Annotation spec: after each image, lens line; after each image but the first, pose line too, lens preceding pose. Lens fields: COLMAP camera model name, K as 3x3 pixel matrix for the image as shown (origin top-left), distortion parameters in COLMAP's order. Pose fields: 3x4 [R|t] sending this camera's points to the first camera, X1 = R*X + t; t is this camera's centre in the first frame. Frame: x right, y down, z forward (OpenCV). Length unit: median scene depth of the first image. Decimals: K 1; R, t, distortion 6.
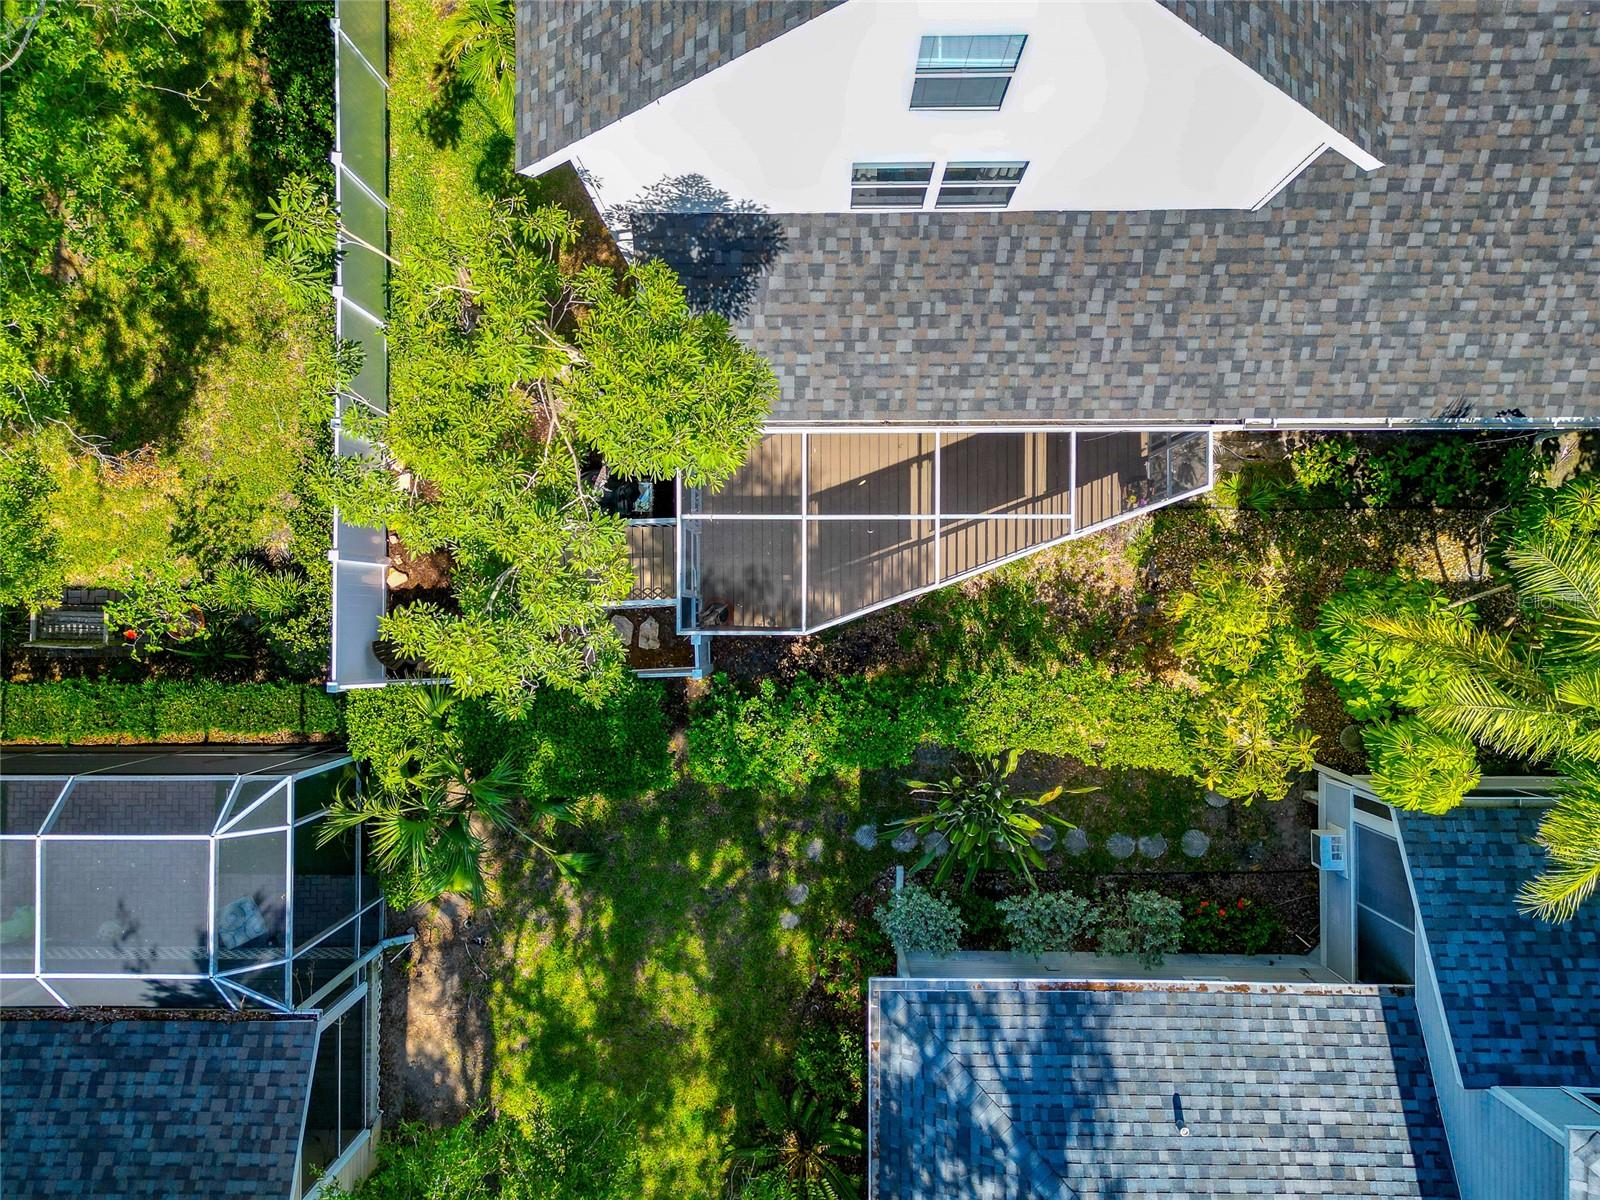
lens RADIAL K [[1112.2, 0, 796.3], [0, 1112.2, 598.4], [0, 0, 1]] dist [0.071903, -0.068079]
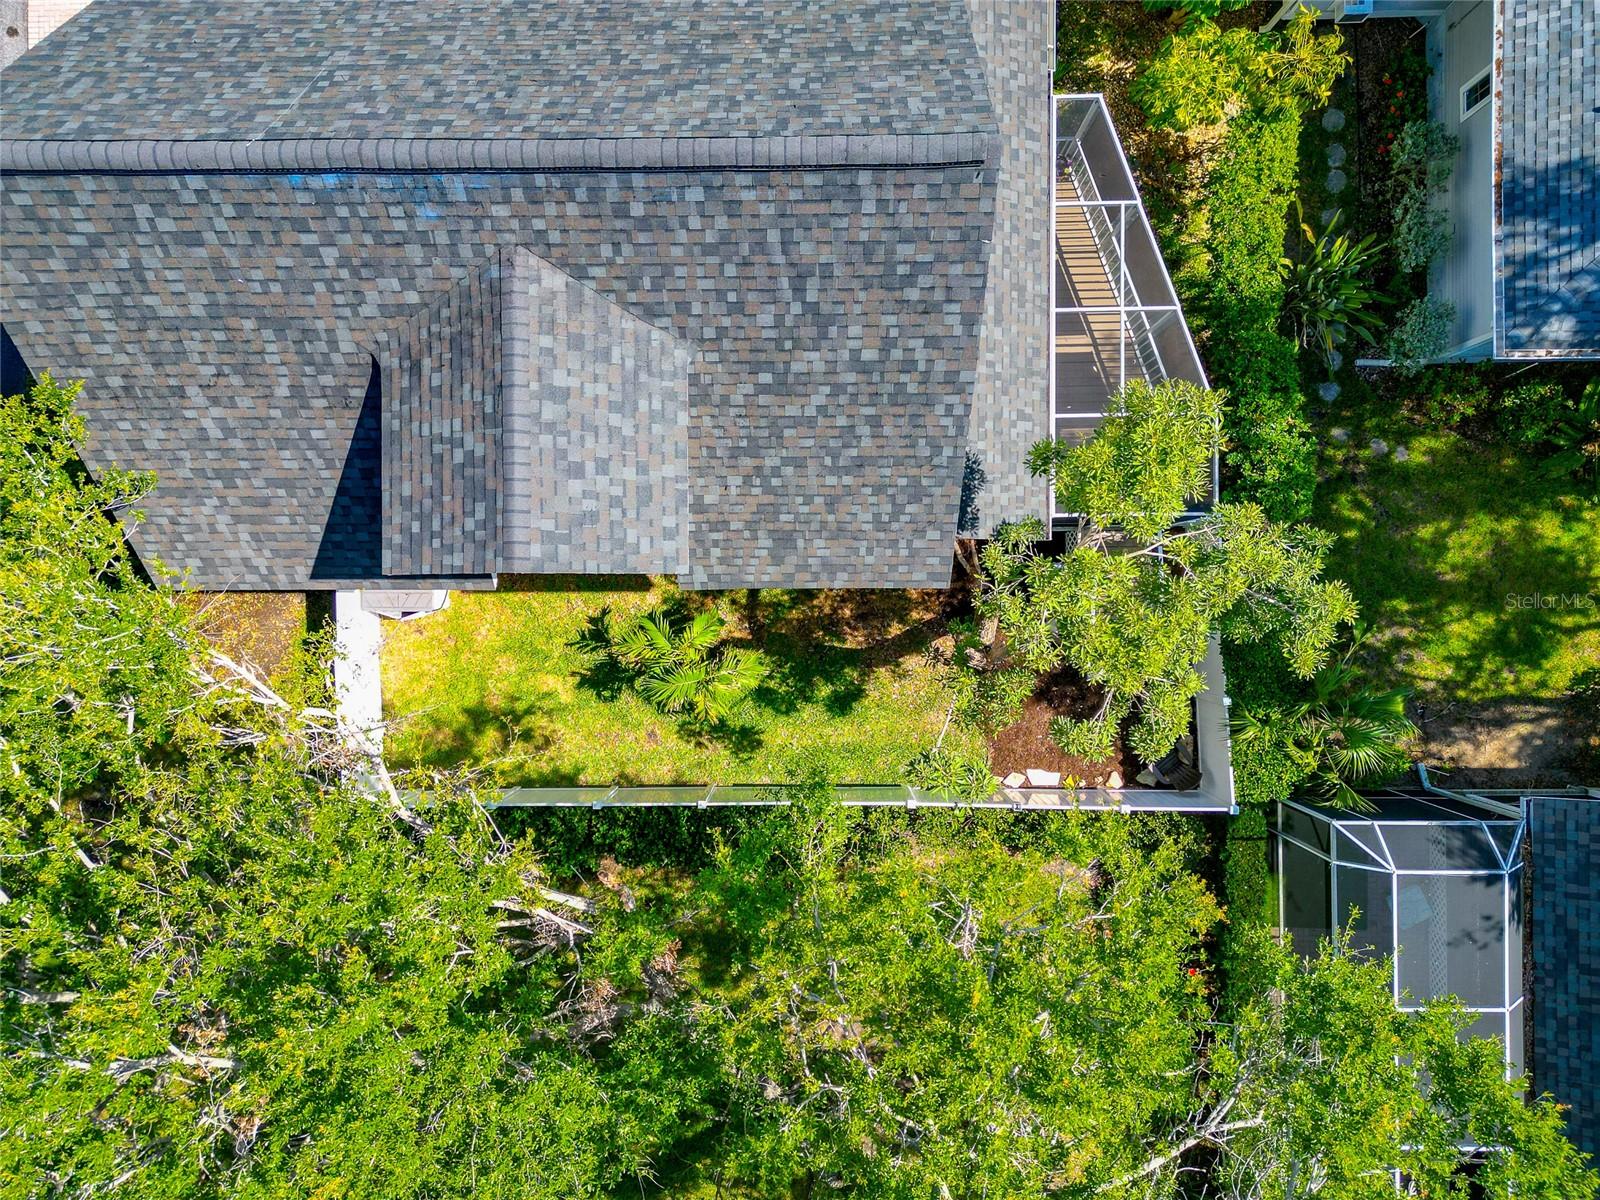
lens RADIAL K [[1112.2, 0, 796.3], [0, 1112.2, 598.4], [0, 0, 1]] dist [0.071903, -0.068079]
pose [[-0.005067, -0.999821, 0.018241, -0.182285], [0.999775, -0.005441, -0.020518, -0.342327], [0.020613, 0.018133, 0.999623, -0.228600]]
